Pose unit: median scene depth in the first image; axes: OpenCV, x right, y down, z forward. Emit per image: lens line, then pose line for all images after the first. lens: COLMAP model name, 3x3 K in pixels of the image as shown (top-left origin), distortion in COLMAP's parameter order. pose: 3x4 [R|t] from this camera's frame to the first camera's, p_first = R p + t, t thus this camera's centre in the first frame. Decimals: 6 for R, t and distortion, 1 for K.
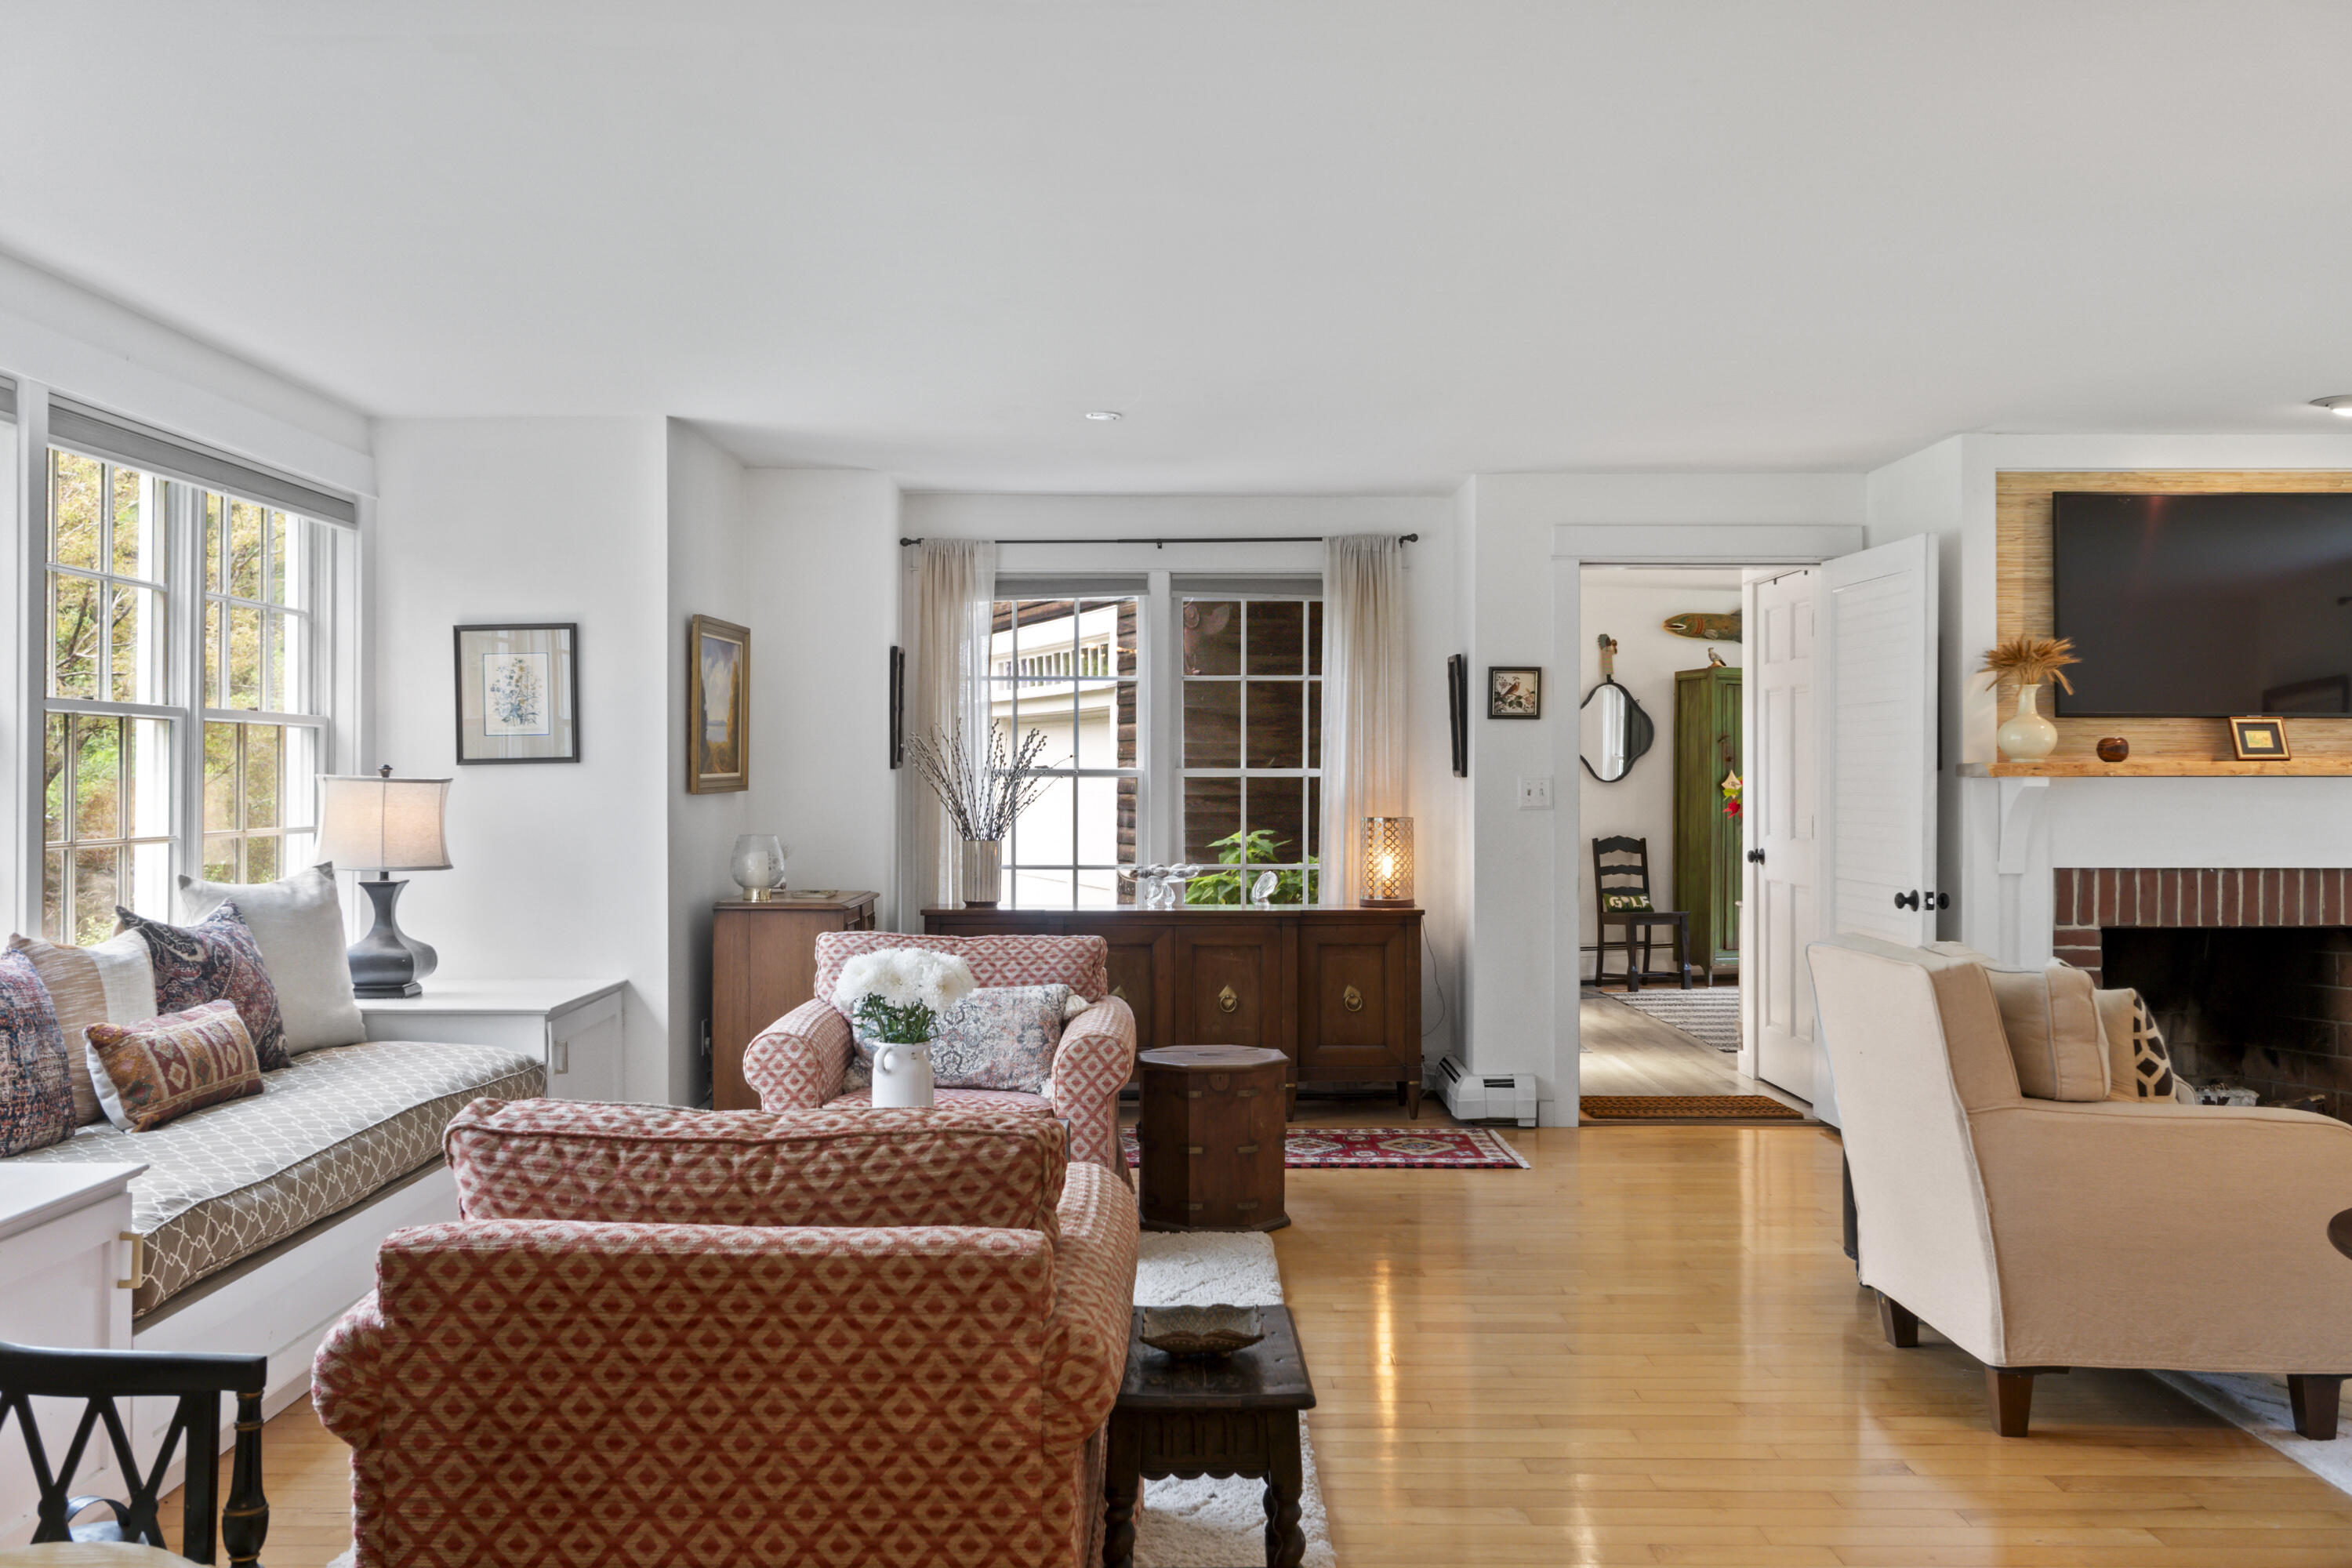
lens RADIAL K [[2004.8, 0, 1171.3], [0, 2004.8, 773.9], [0, 0, 1]] dist [0.007059, 0.000337]
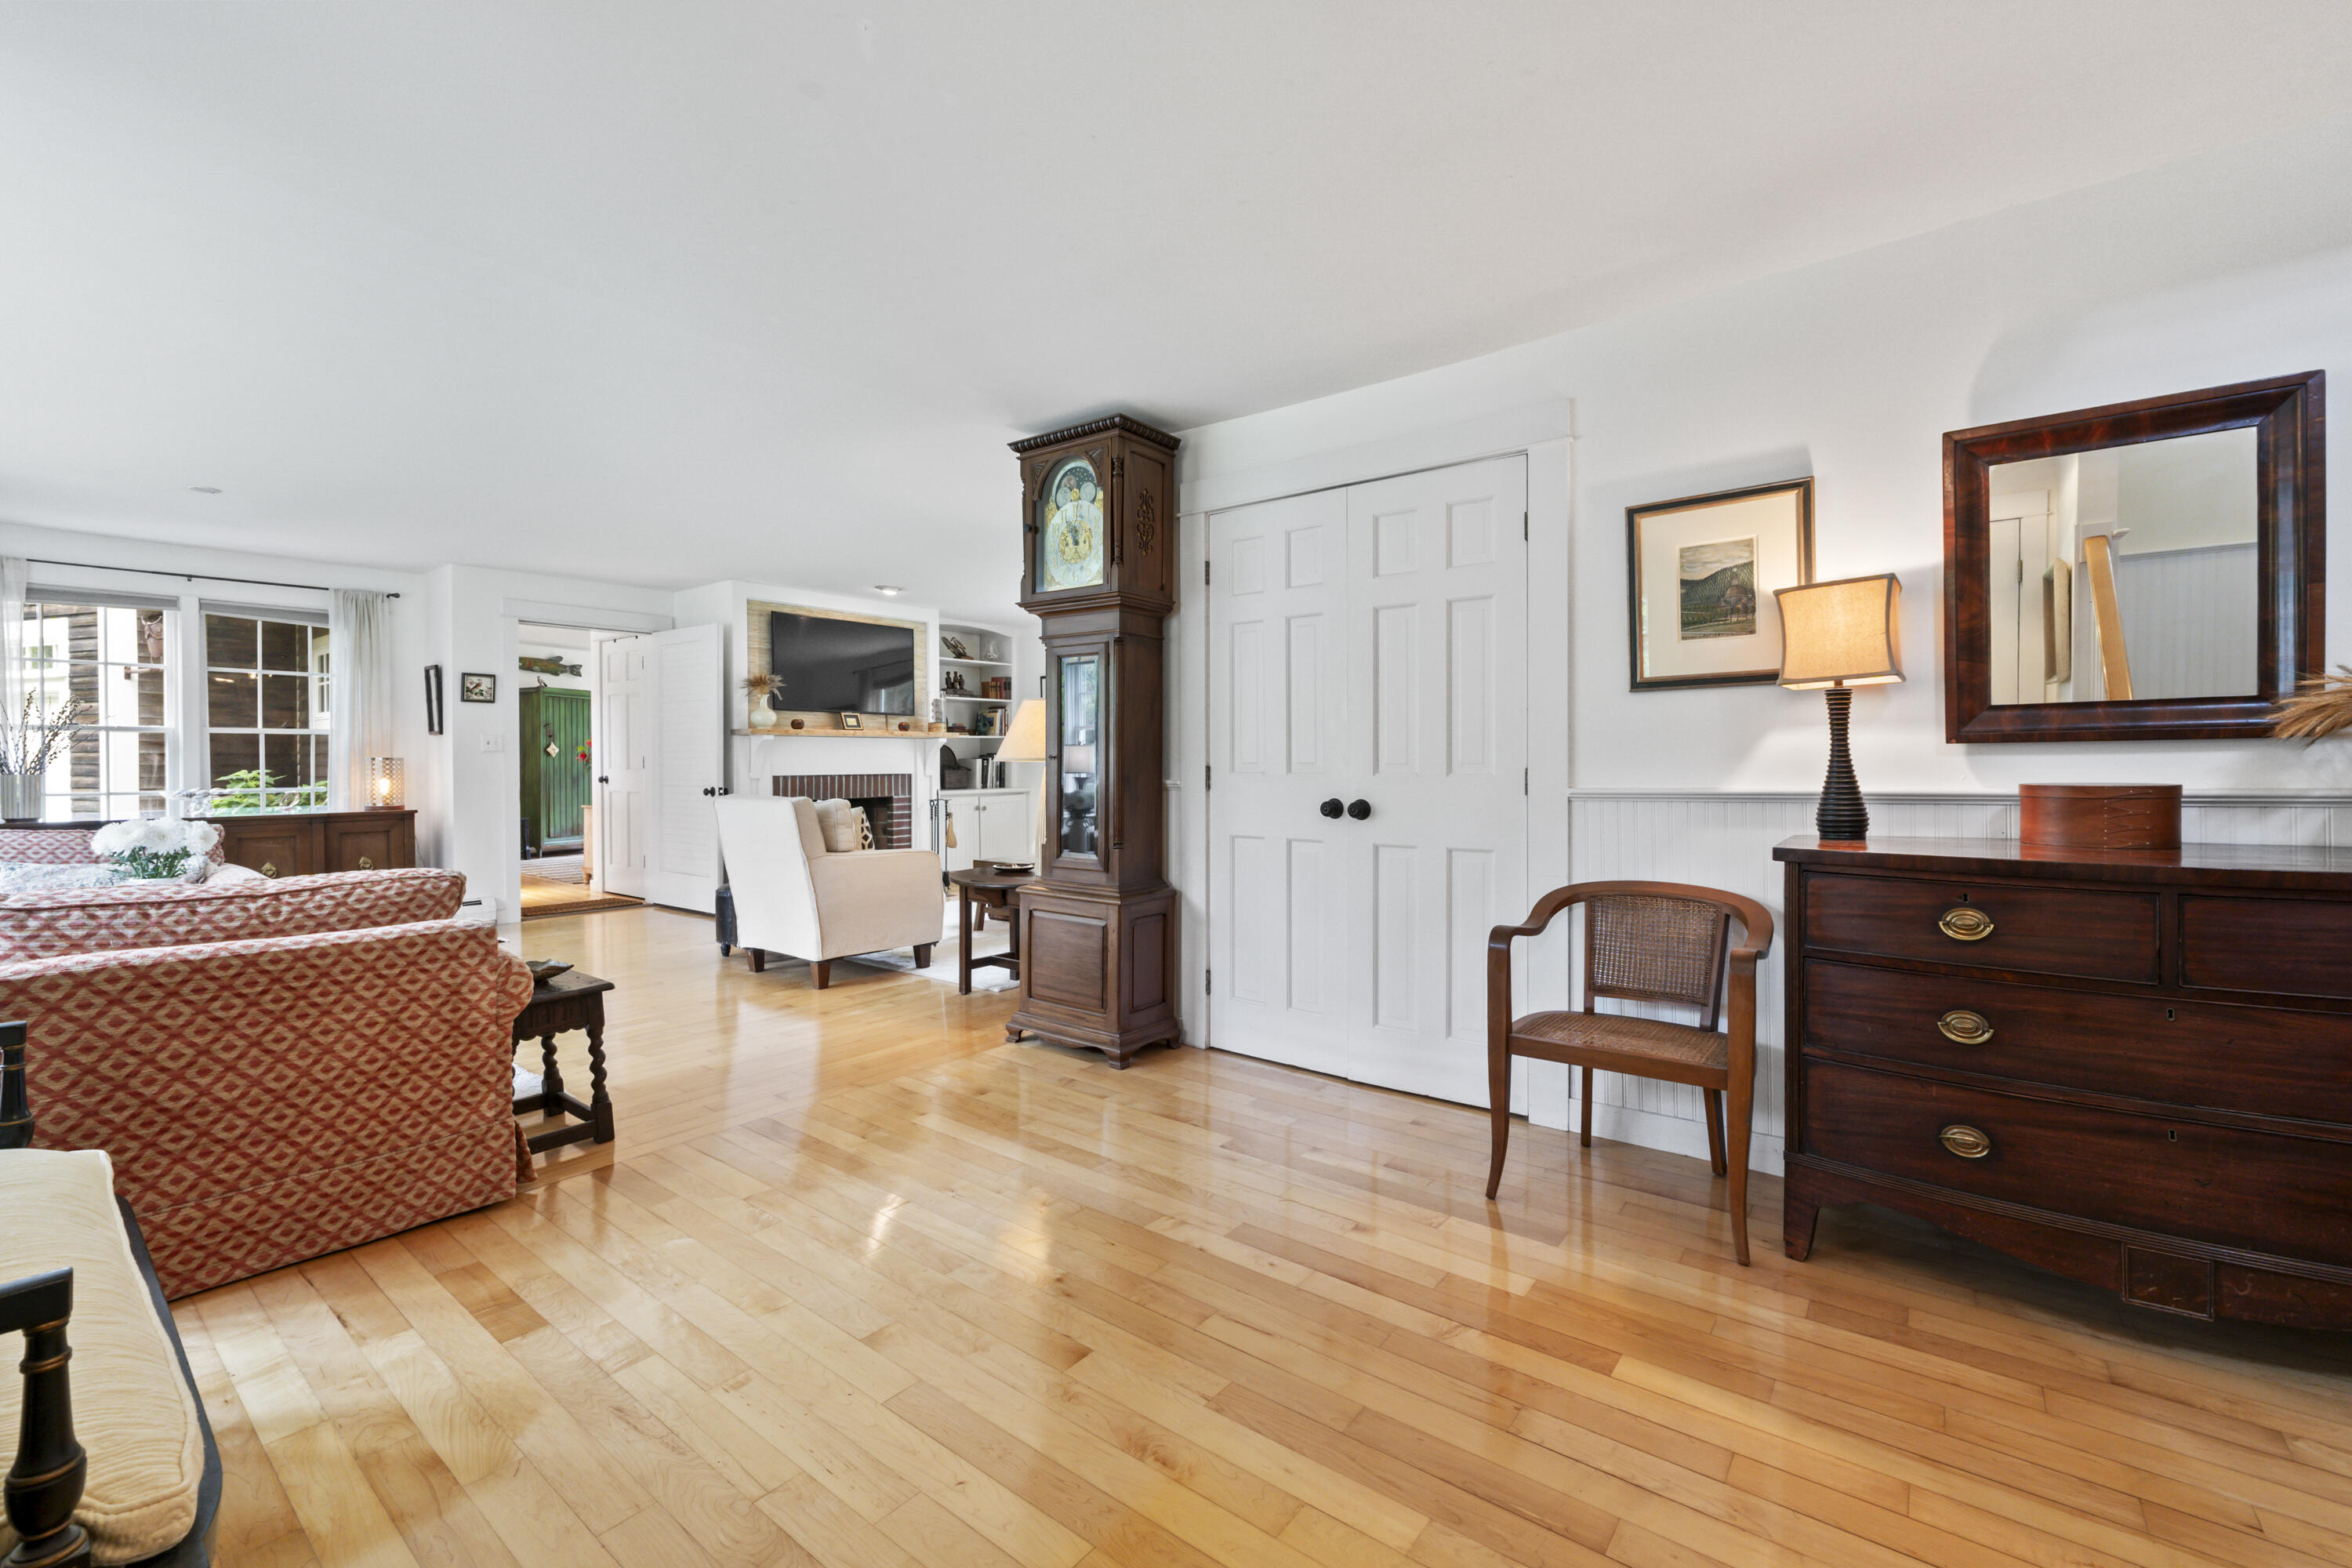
lens RADIAL K [[982.6, 0, 1172.7], [0, 982.6, 771.0], [0, 0, 1]] dist [-0.002944, -0.000945]
pose [[0.618358, -0.011177, 0.785817, -0.158726], [0.002298, 0.999920, 0.012414, 0.028773], [-0.785893, -0.005871, 0.618335, -0.051304]]
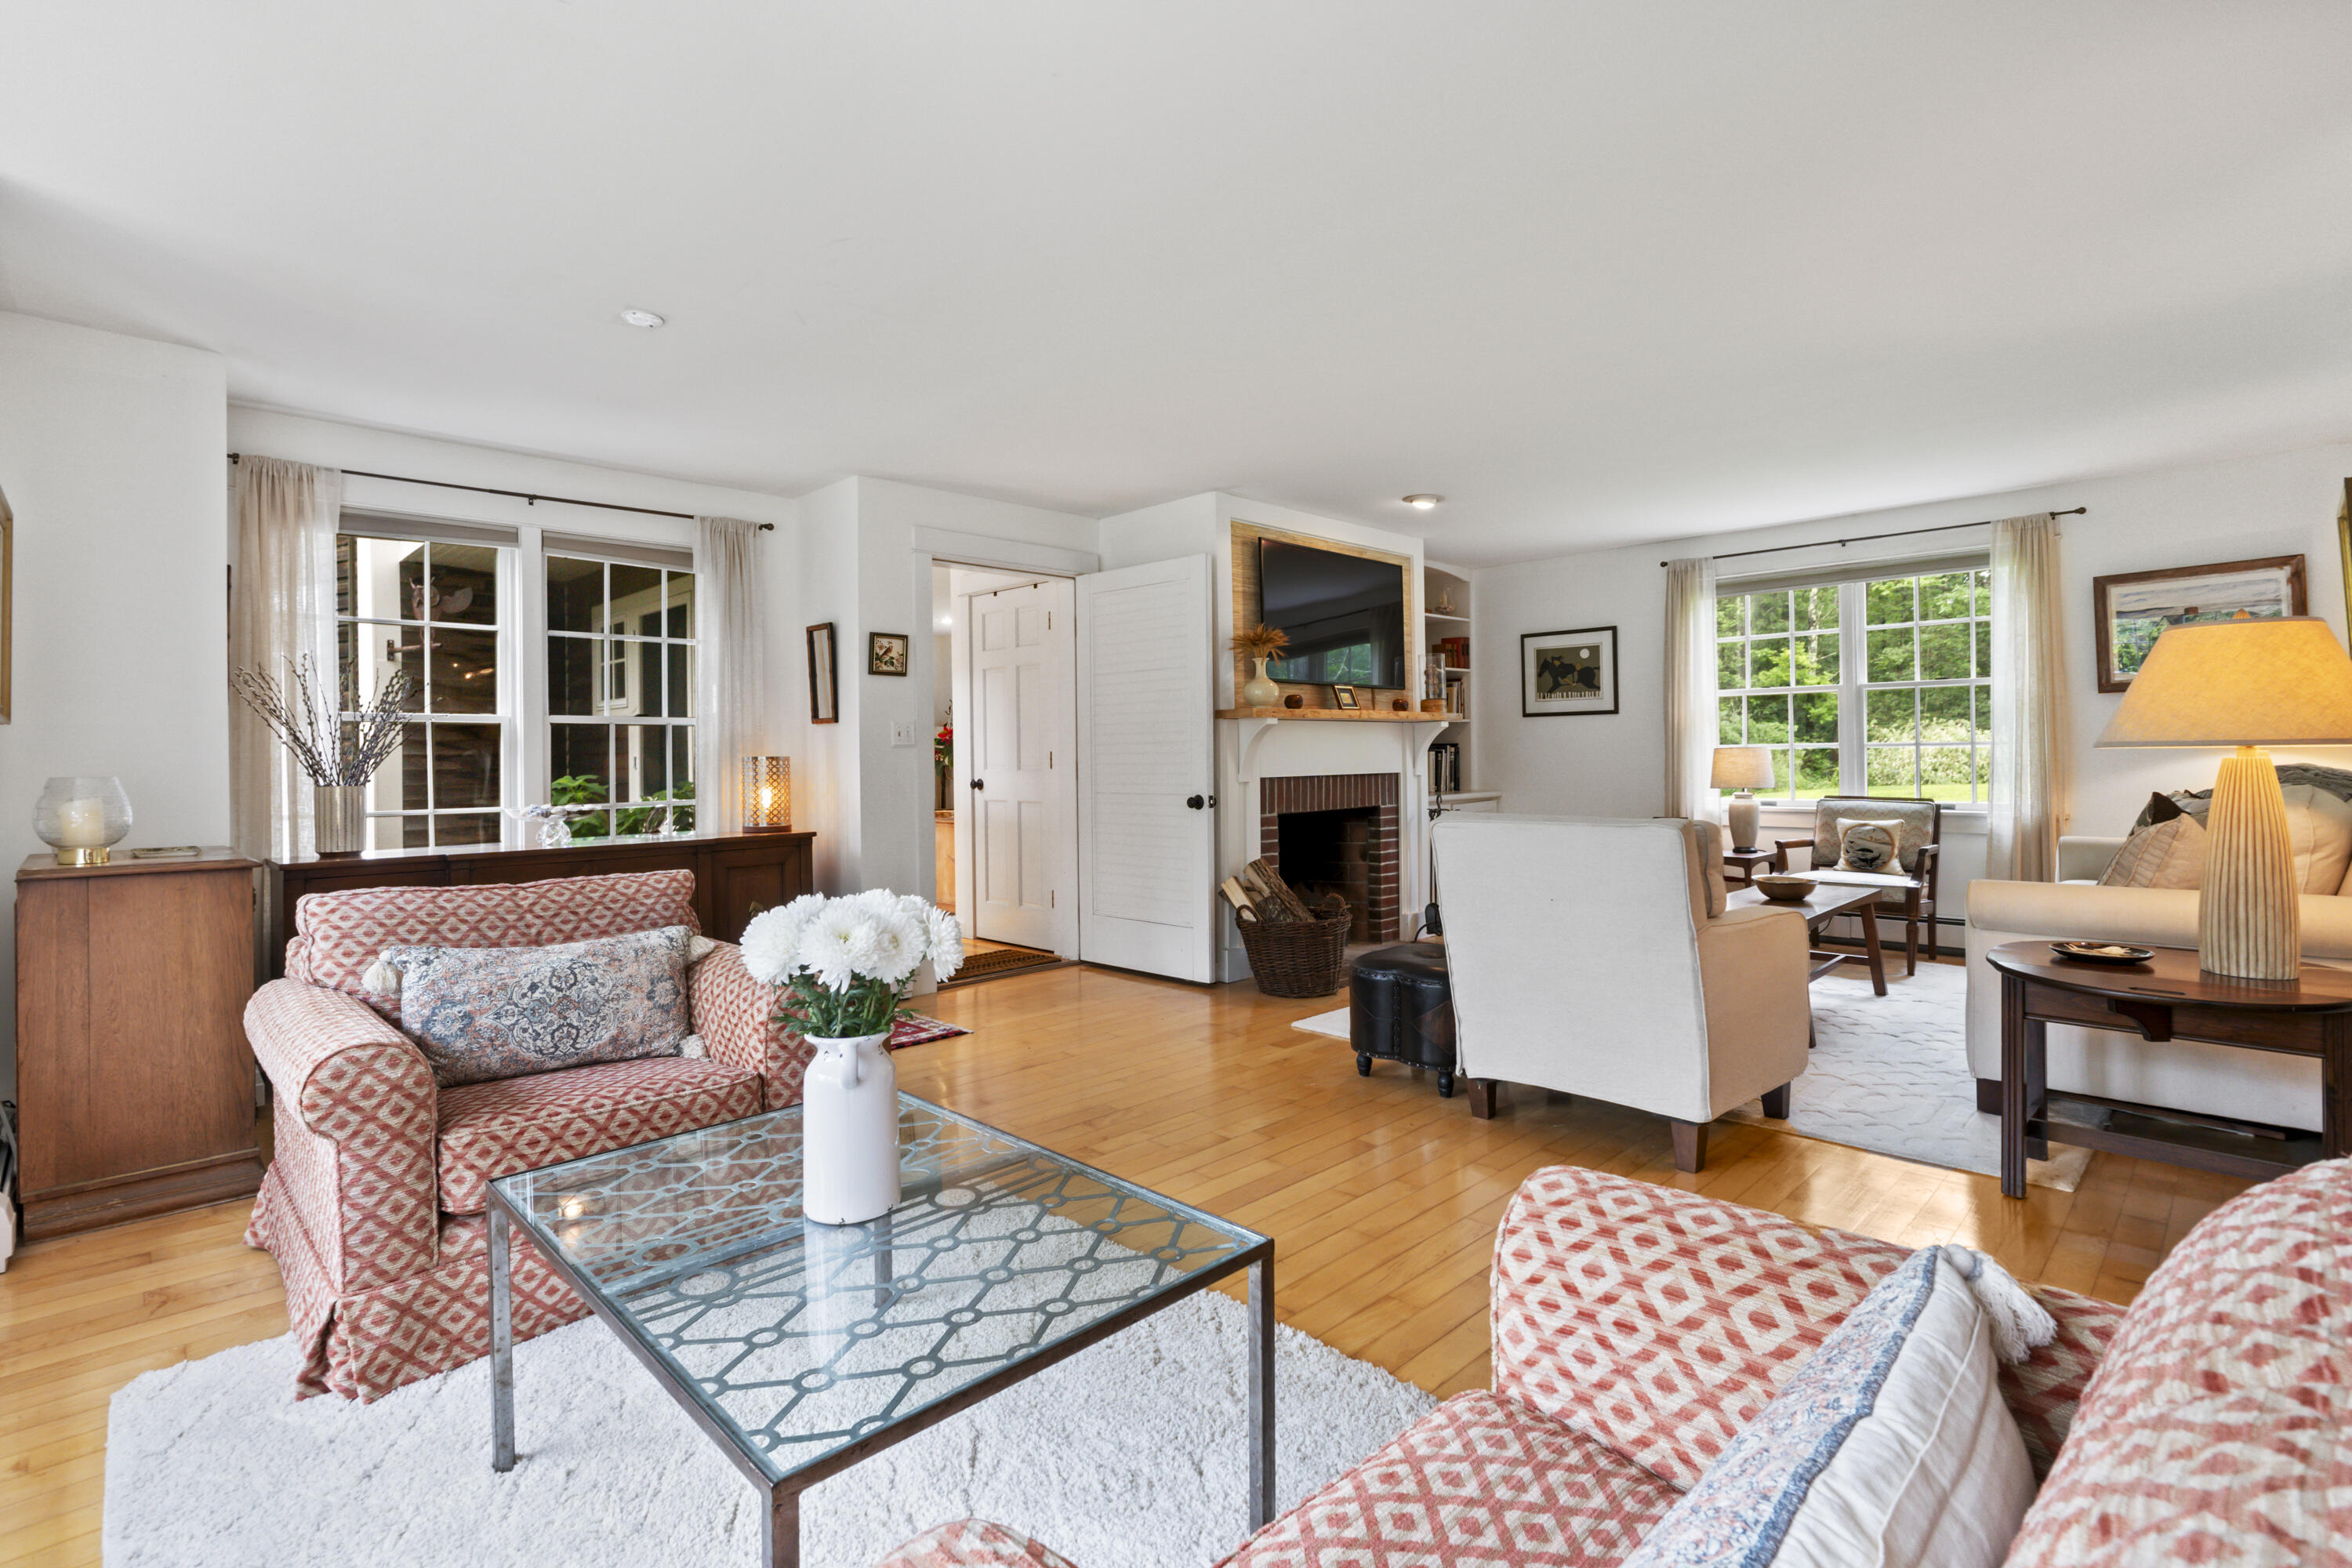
lens RADIAL K [[1098.5, 0, 1176.9], [0, 1098.5, 751.8], [0, 0, 1]] dist [-0.000547, -0.000257]
pose [[0.713378, -0.007632, 0.700738, -0.207744], [0.012840, 0.999915, -0.002181, 0.027824], [-0.700662, 0.010553, 0.713415, 0.435639]]
